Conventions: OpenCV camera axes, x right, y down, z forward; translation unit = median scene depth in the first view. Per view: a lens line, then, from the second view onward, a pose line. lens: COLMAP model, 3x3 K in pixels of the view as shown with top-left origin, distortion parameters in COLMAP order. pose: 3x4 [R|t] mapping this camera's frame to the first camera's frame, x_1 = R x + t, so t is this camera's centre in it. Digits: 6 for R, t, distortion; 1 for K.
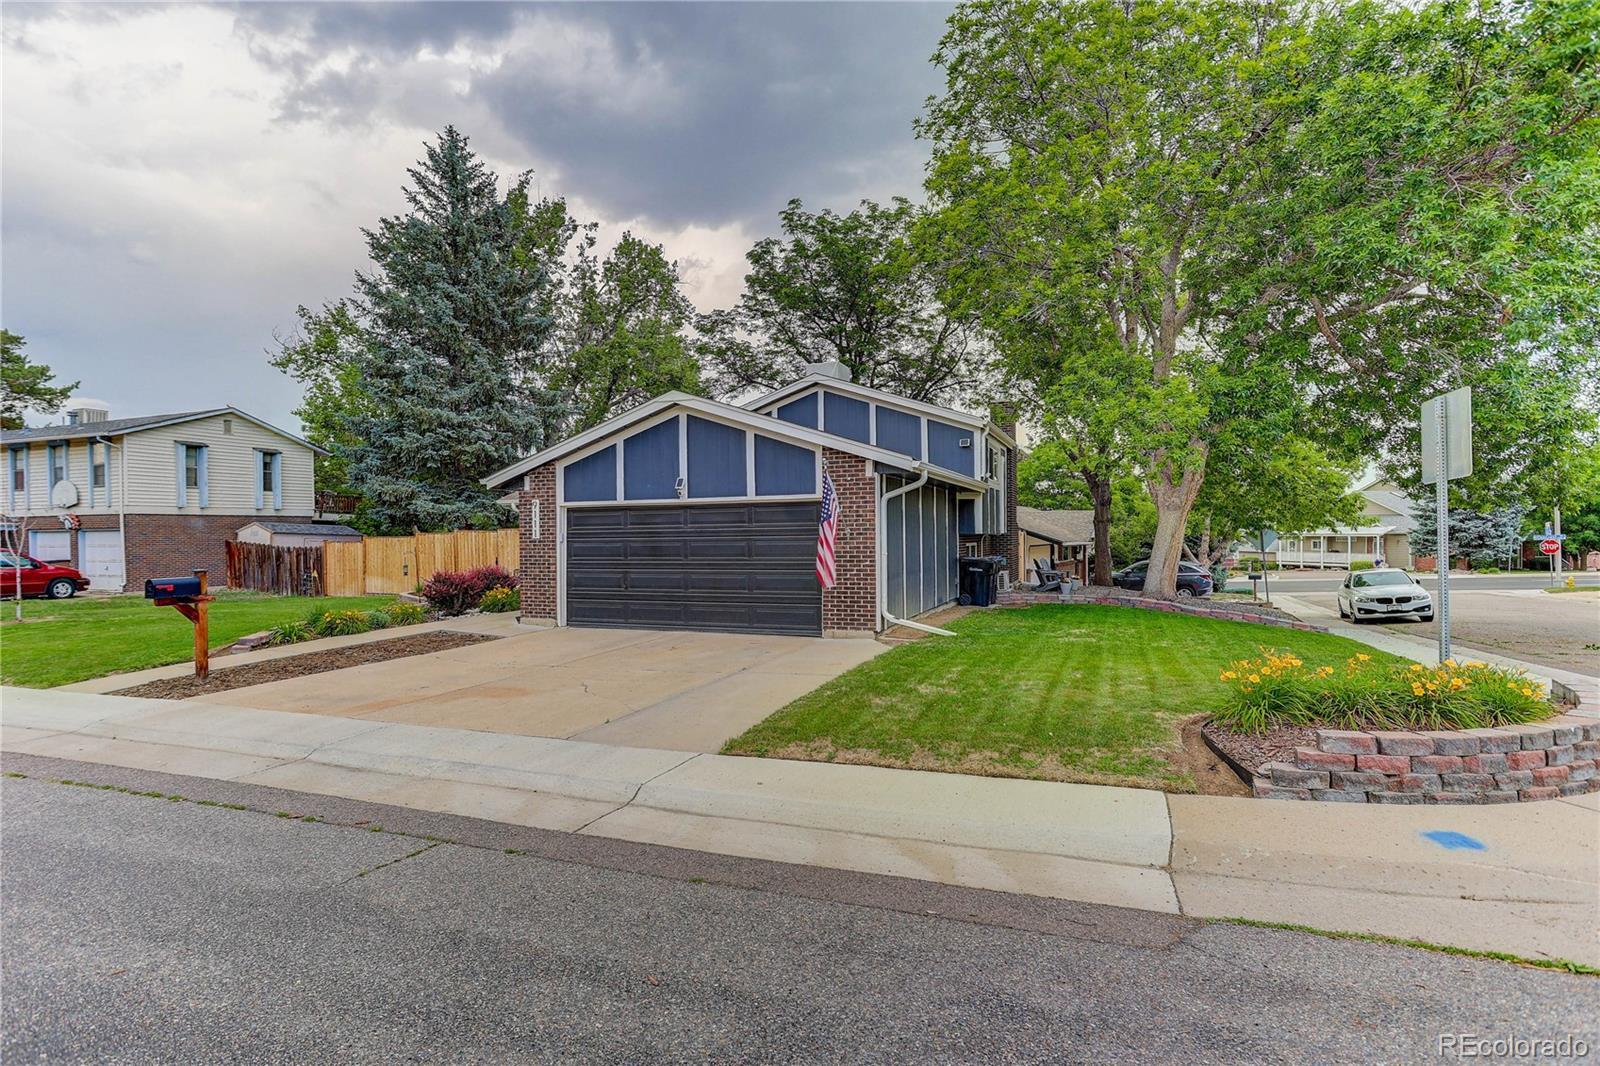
lens RADIAL K [[808.9, 0, 834.2], [0, 808.9, 490.8], [0, 0, 1]] dist [0.000264, 0.000269]
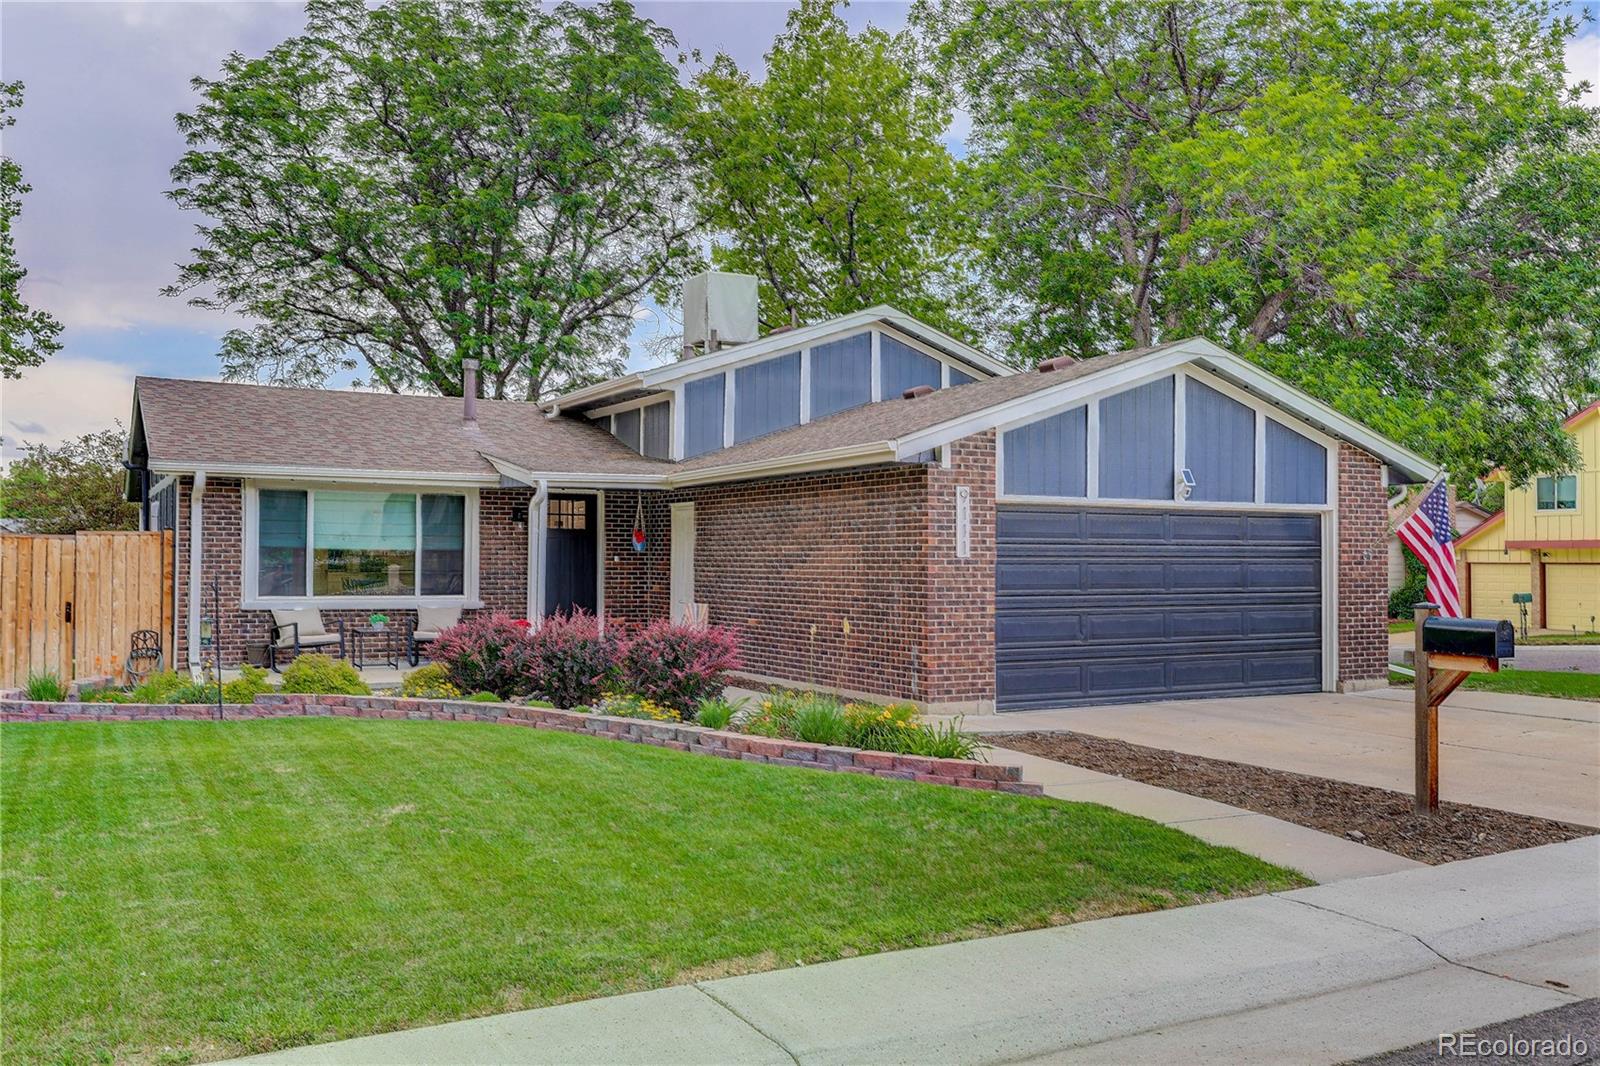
lens RADIAL K [[1325.9, 0, 800.0], [0, 1325.9, 533.0], [0, 0, 1]] dist [-0.007028, -0.000667]
pose [[0.680738, 0.029765, 0.731922, -1.152492], [-0.049375, 0.998766, 0.005305, 0.044921], [-0.730861, -0.039750, 0.681367, 0.474172]]
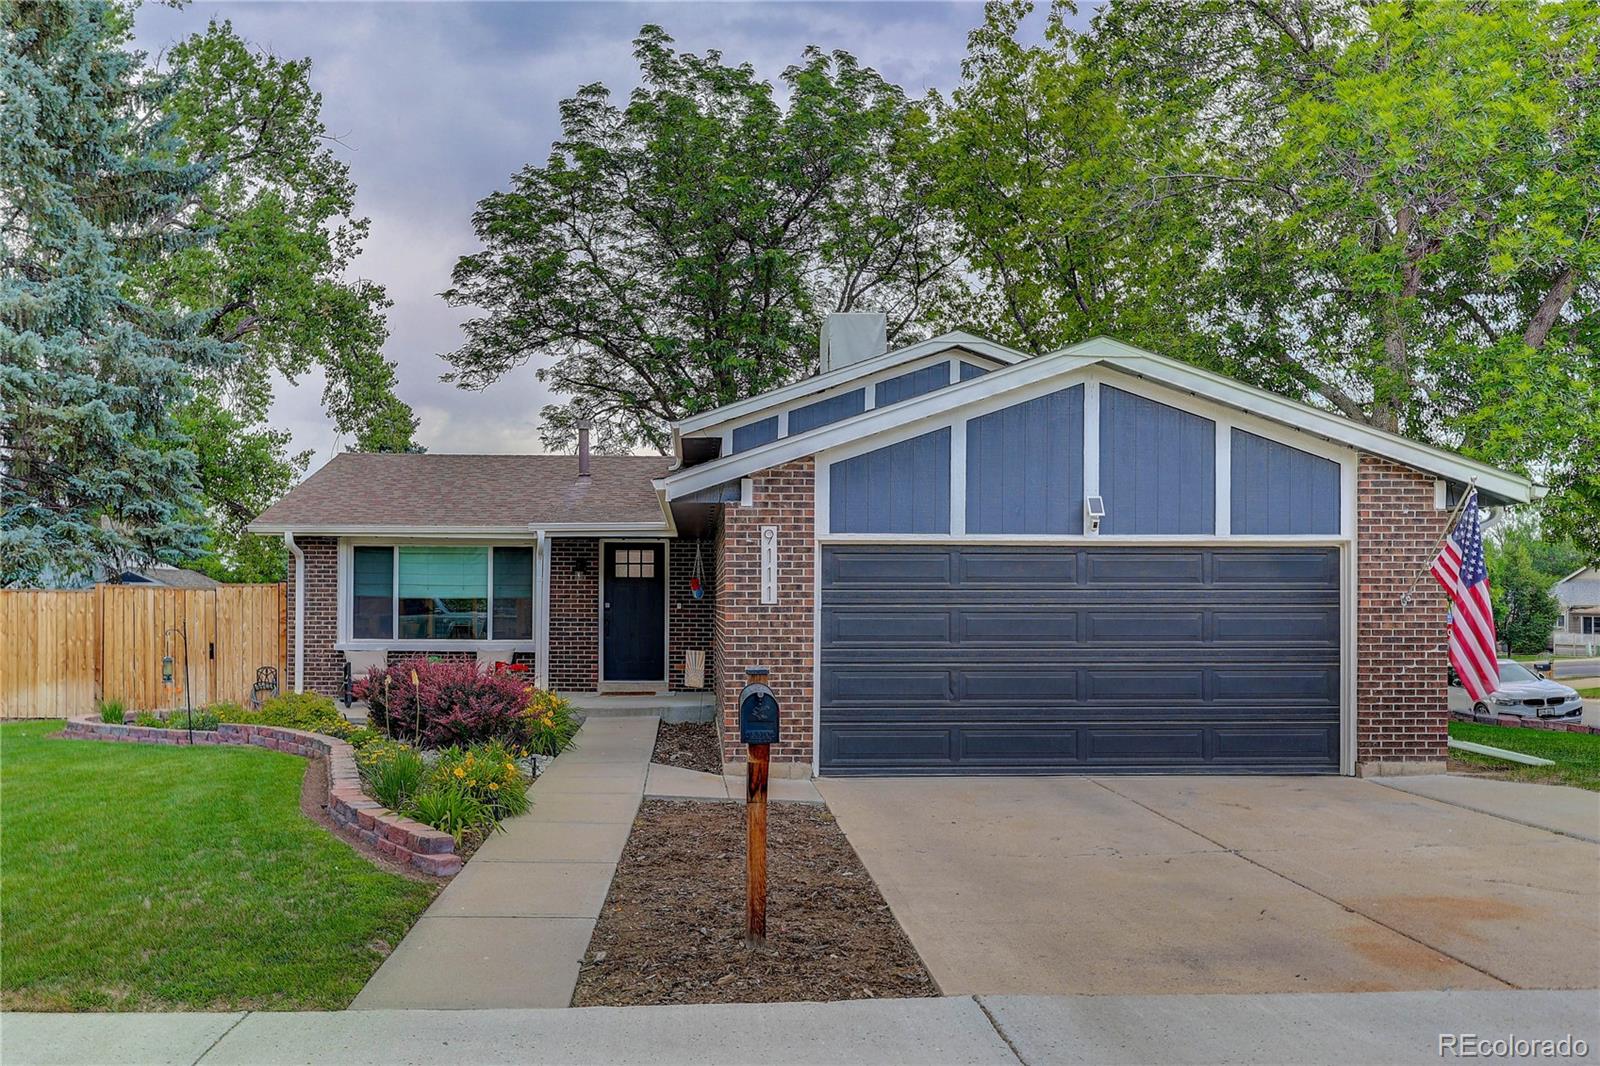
lens RADIAL K [[1274.2, 0, 800.2], [0, 1274.2, 586.5], [0, 0, 1]] dist [-0.032461, -0.001527]
pose [[0.934892, 0.018650, 0.354442, -0.654635], [-0.031070, 0.999085, 0.029382, 0.025152], [-0.353570, -0.038482, 0.934616, 0.254957]]
